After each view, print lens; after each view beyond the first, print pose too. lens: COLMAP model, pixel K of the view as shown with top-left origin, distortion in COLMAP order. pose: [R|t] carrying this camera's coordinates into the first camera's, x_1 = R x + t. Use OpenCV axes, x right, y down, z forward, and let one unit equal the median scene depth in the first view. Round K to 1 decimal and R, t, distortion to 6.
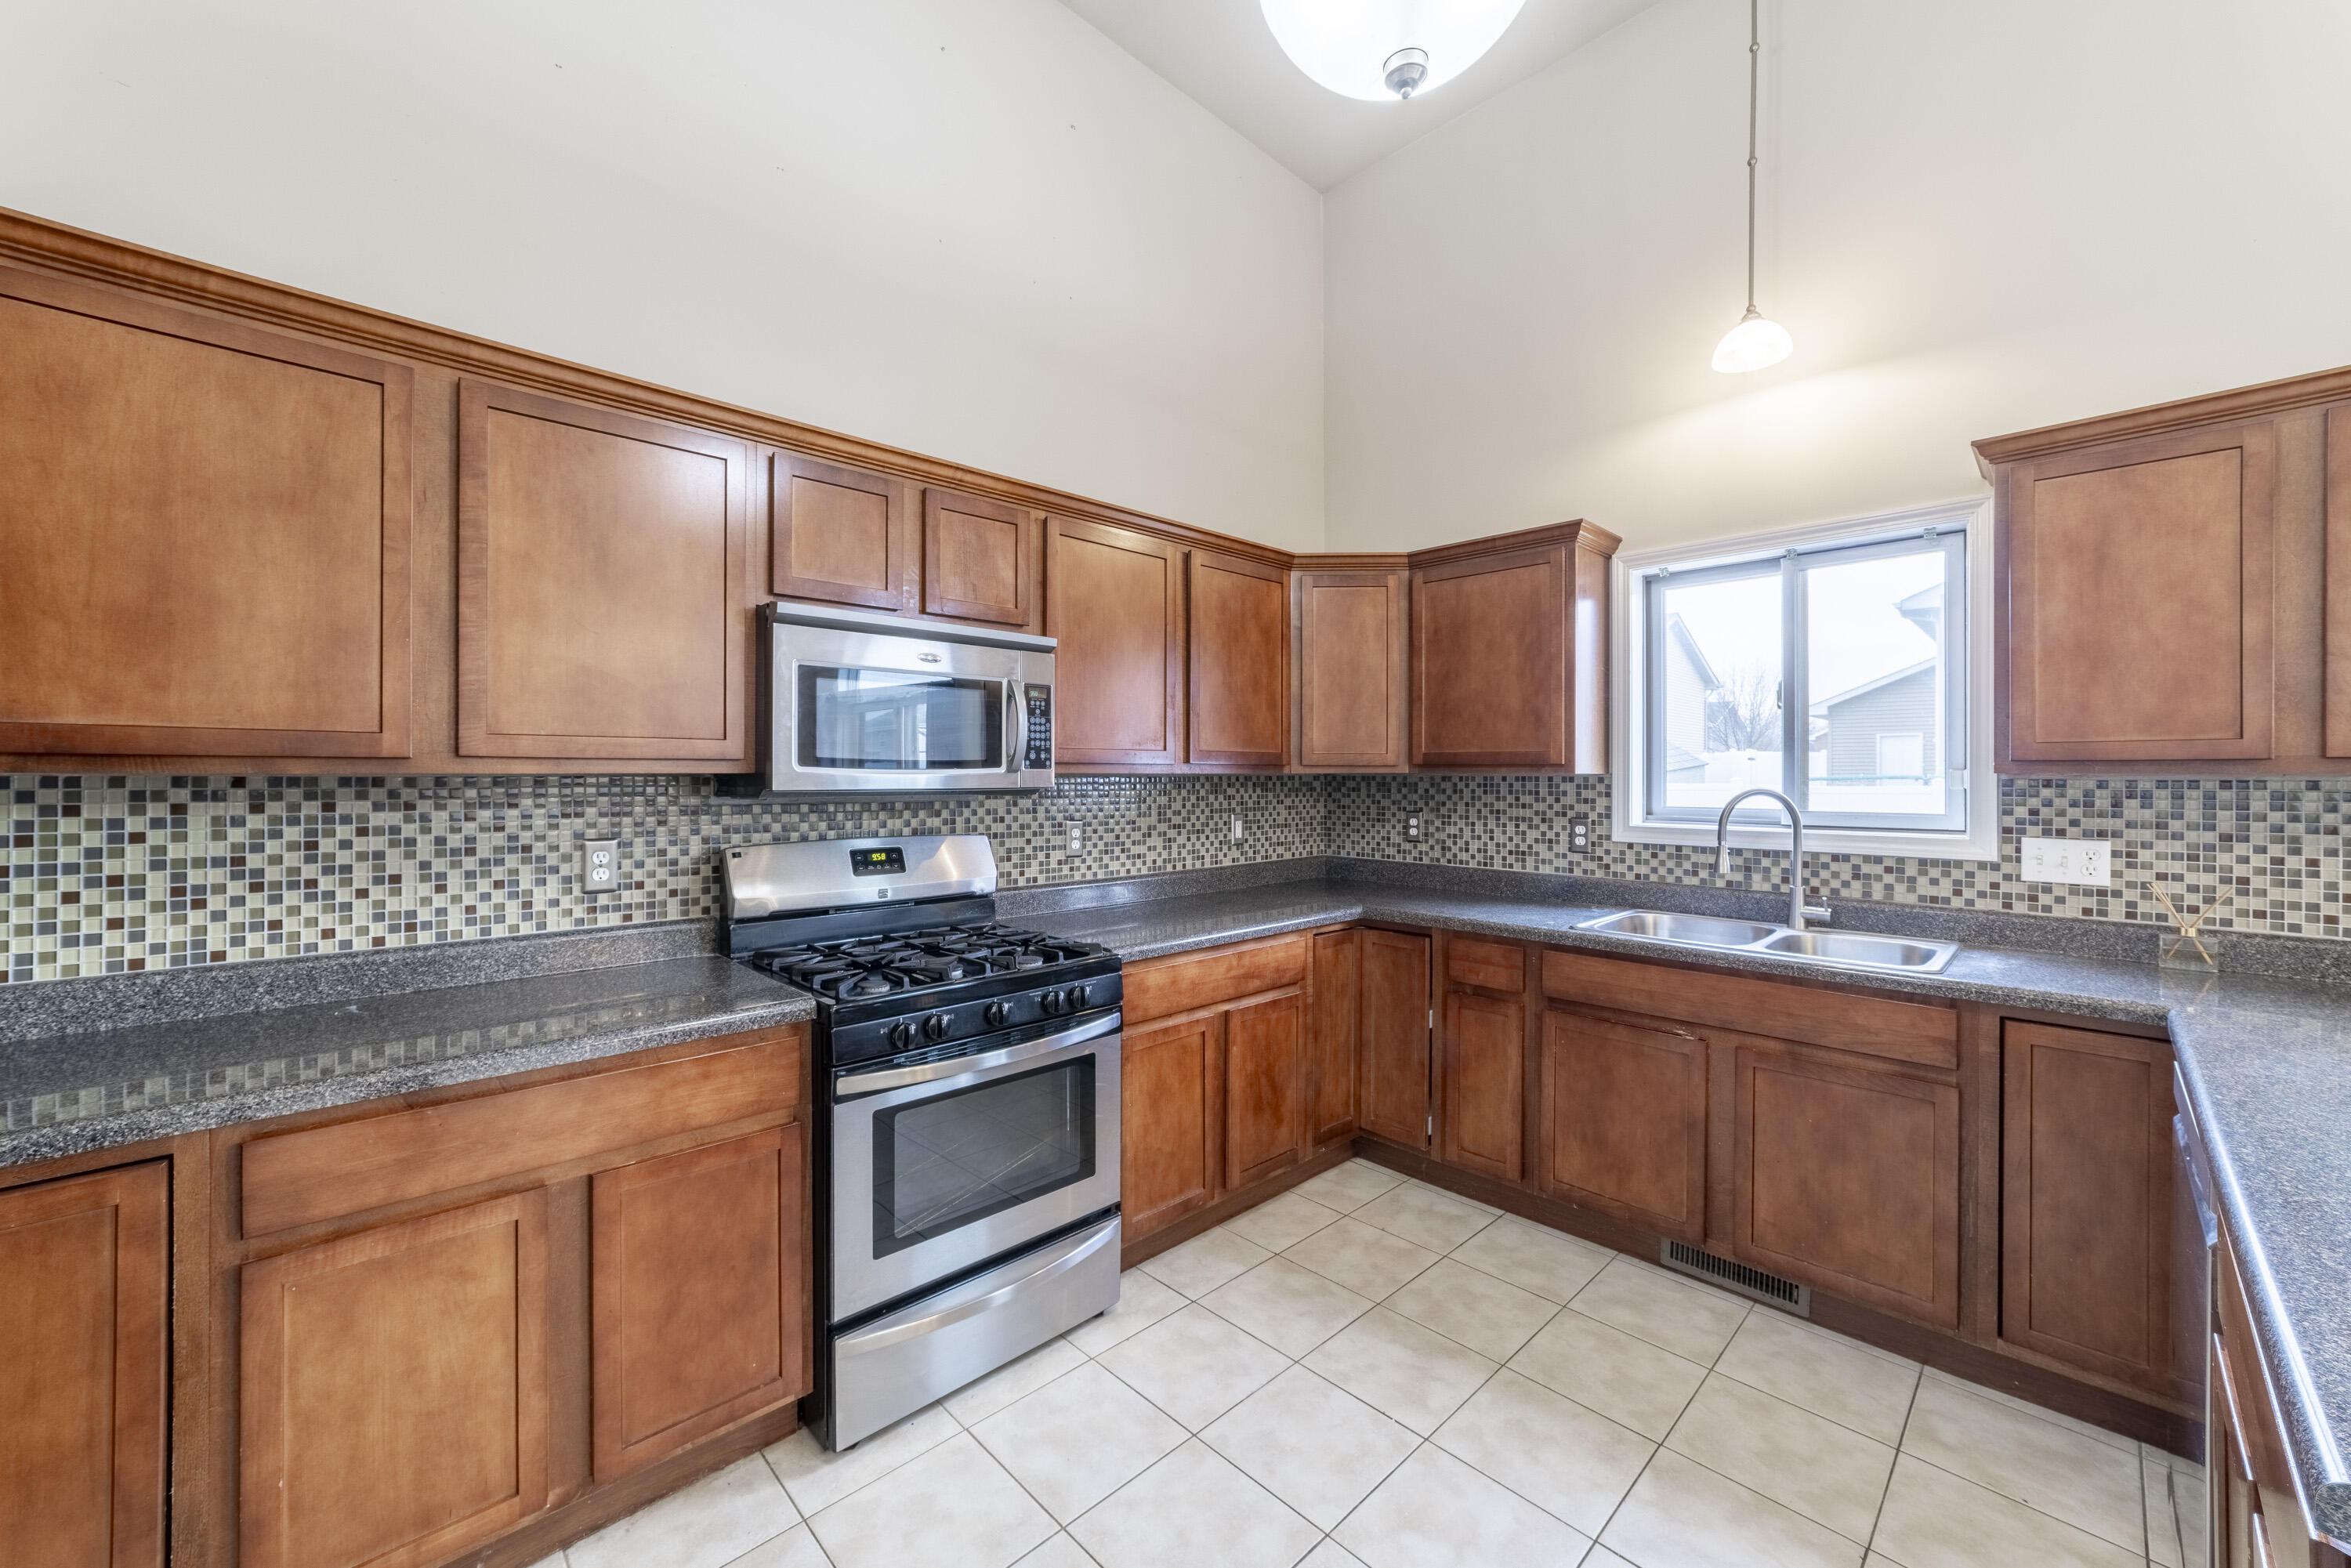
lens RADIAL K [[896.9, 0, 1166.1], [0, 896.9, 772.5], [0, 0, 1]] dist [-0.019779, 0.005906]
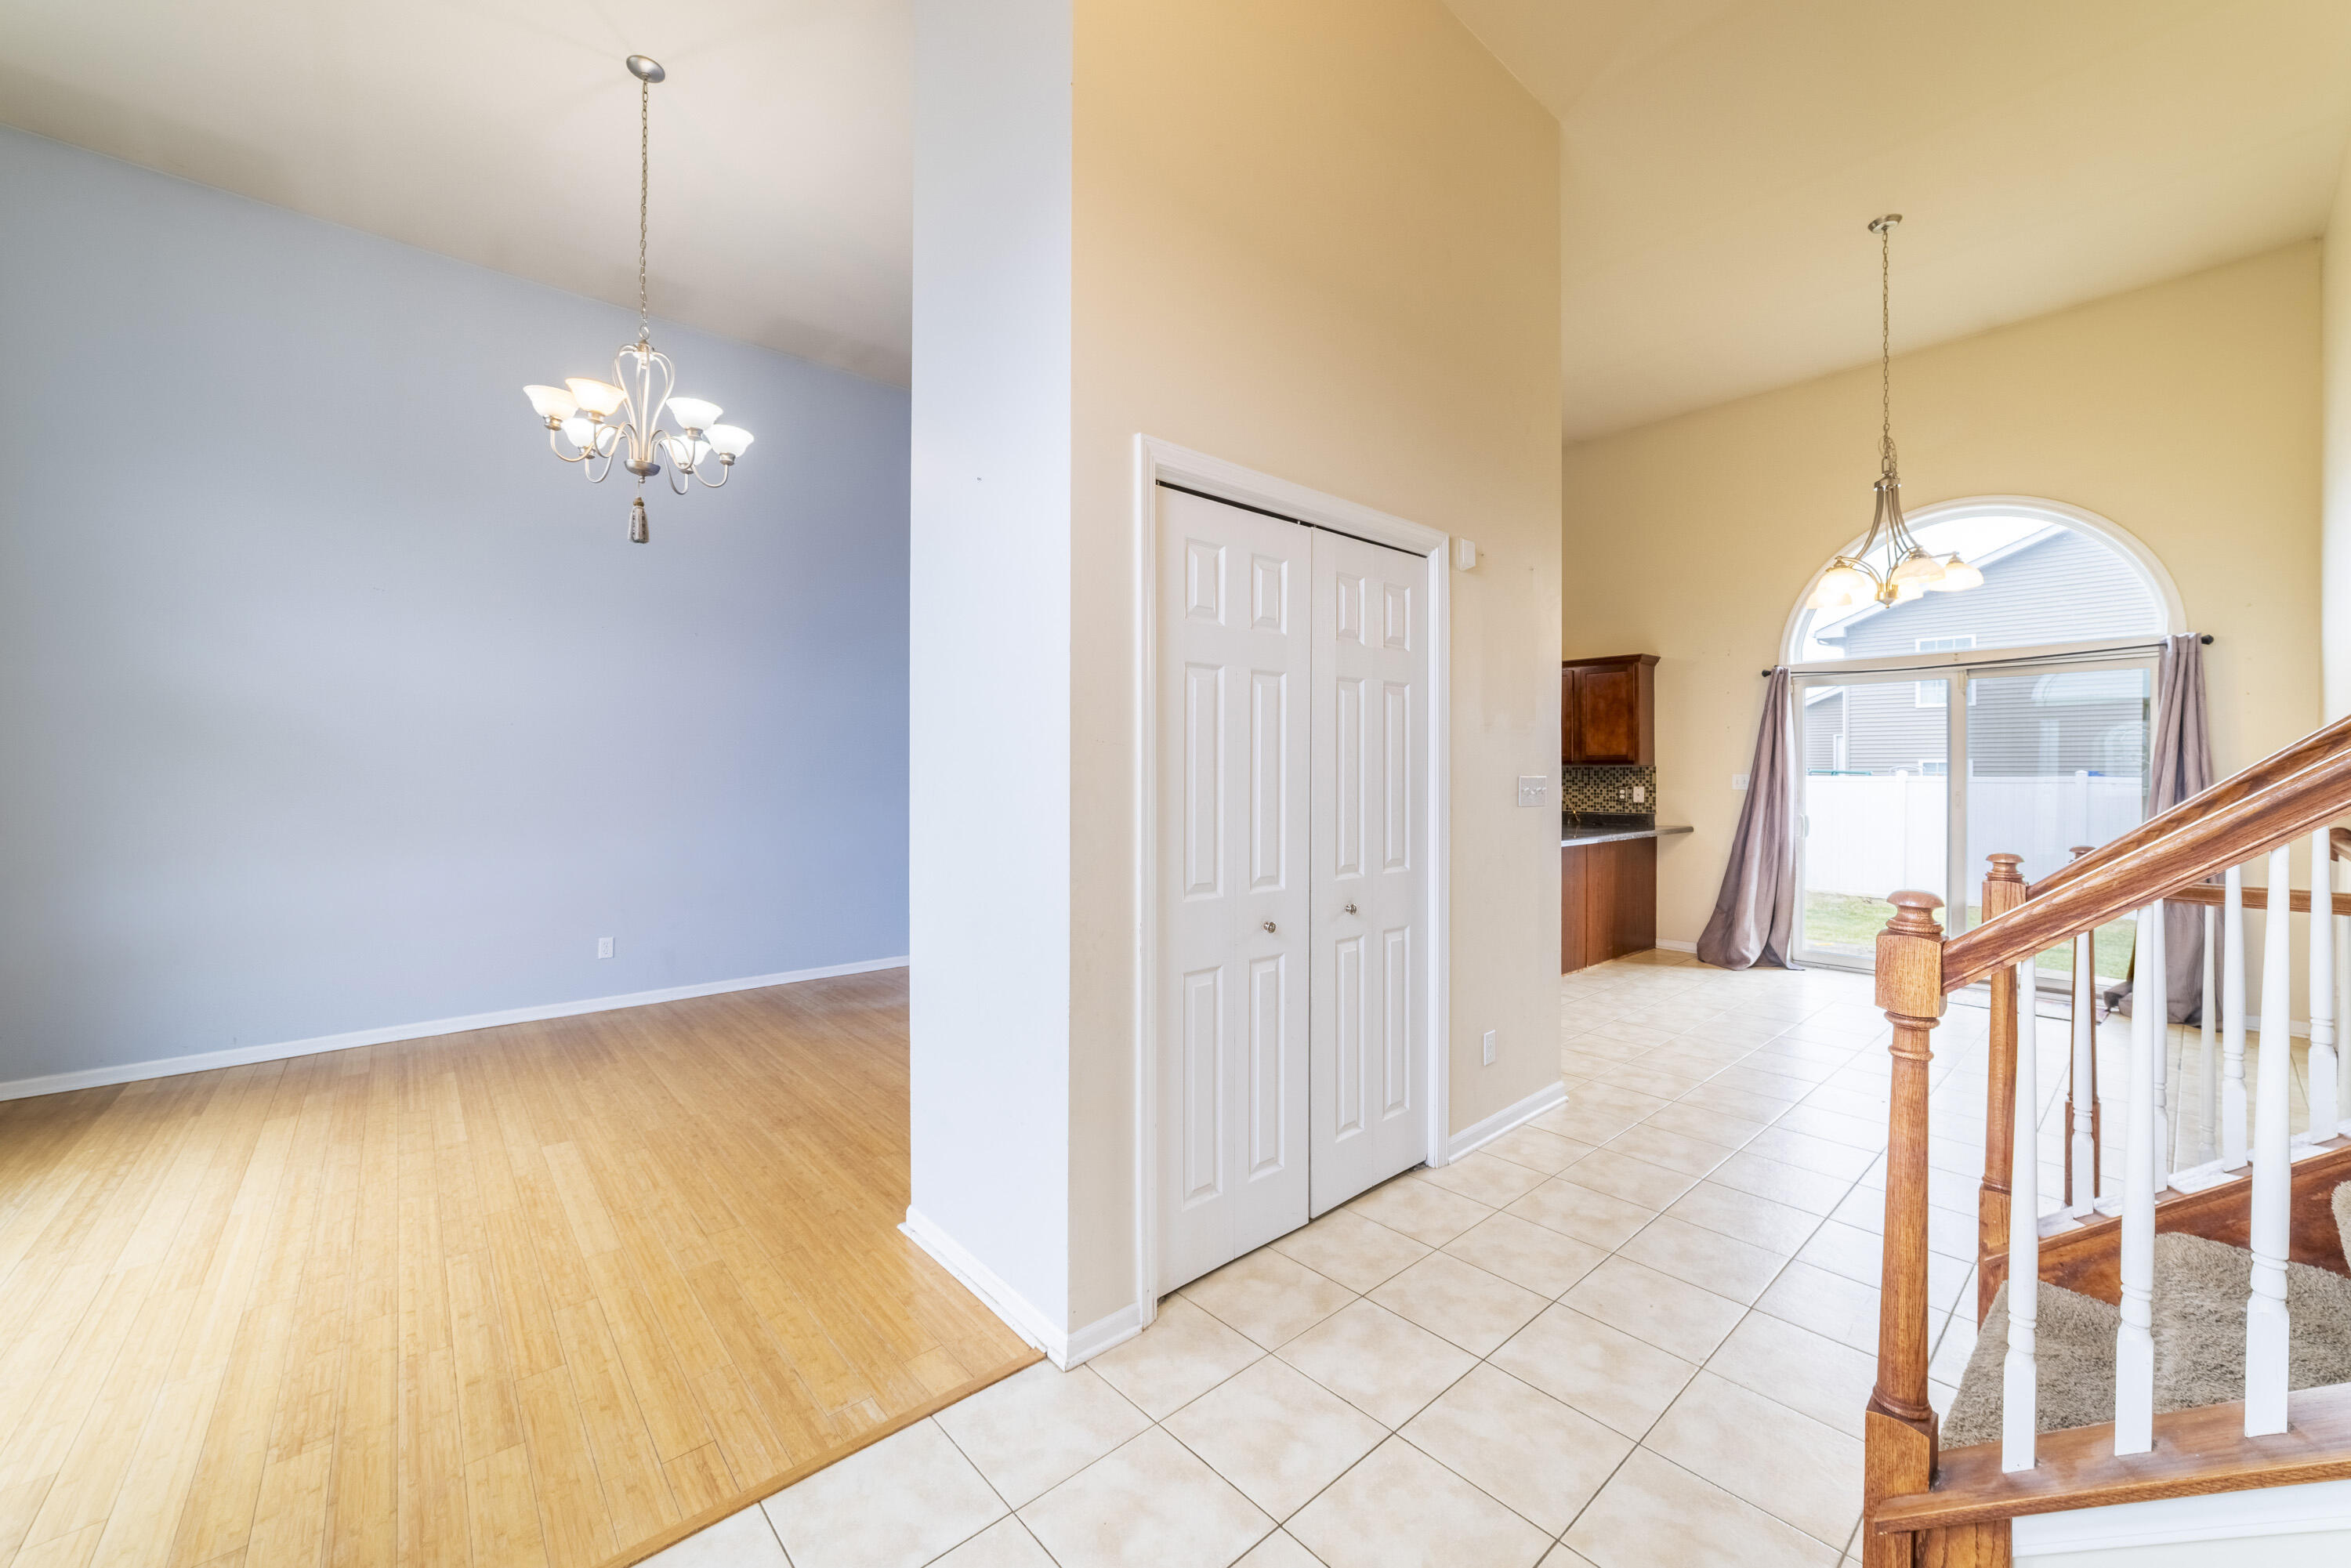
lens RADIAL K [[896.9, 0, 1178.5], [0, 896.9, 781.2], [0, 0, 1]] dist [-0.019779, 0.005906]
pose [[0.999004, -0.002997, -0.044512, -0.179995], [0.003605, 0.999901, 0.013585, 0.008348], [0.044467, -0.013732, 0.998916, -2.133982]]
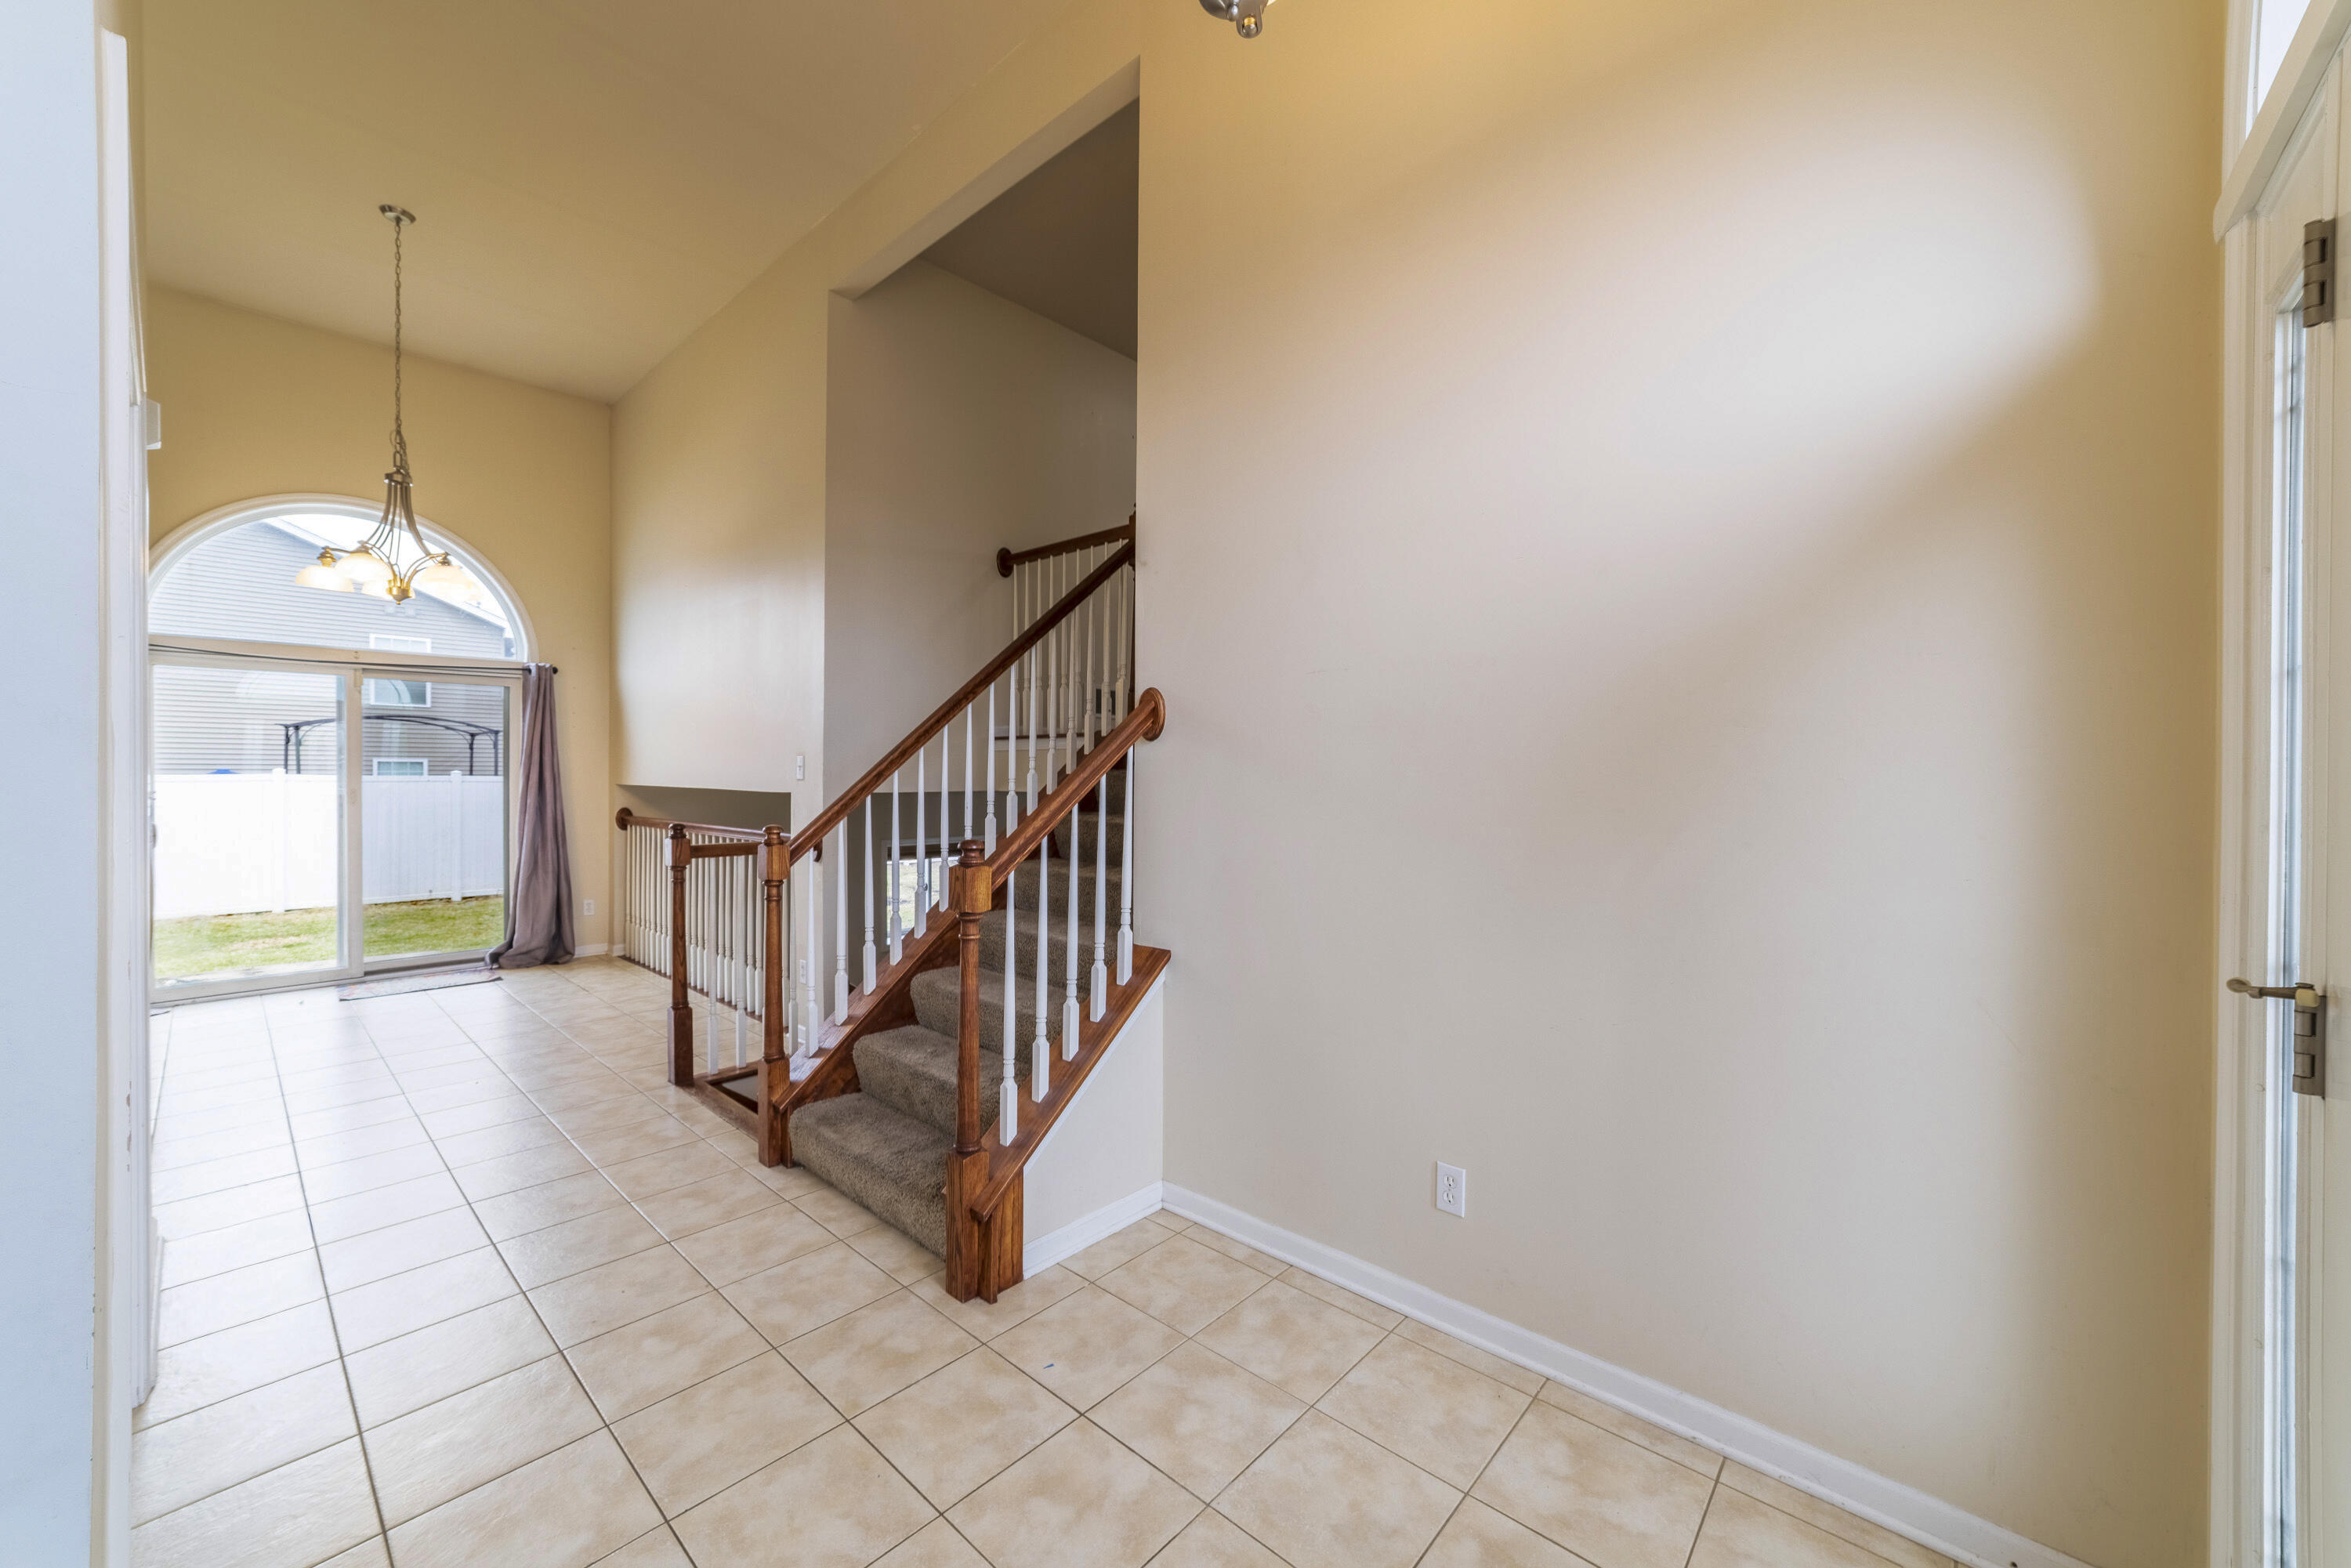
lens RADIAL K [[896.9, 0, 1166.5], [0, 896.9, 788.5], [0, 0, 1]] dist [-0.019779, 0.005906]
pose [[-0.066159, -0.020174, 0.997605, -0.695044], [-0.006871, 0.999781, 0.019763, 0.011422], [-0.997785, -0.005547, -0.066283, -1.710384]]
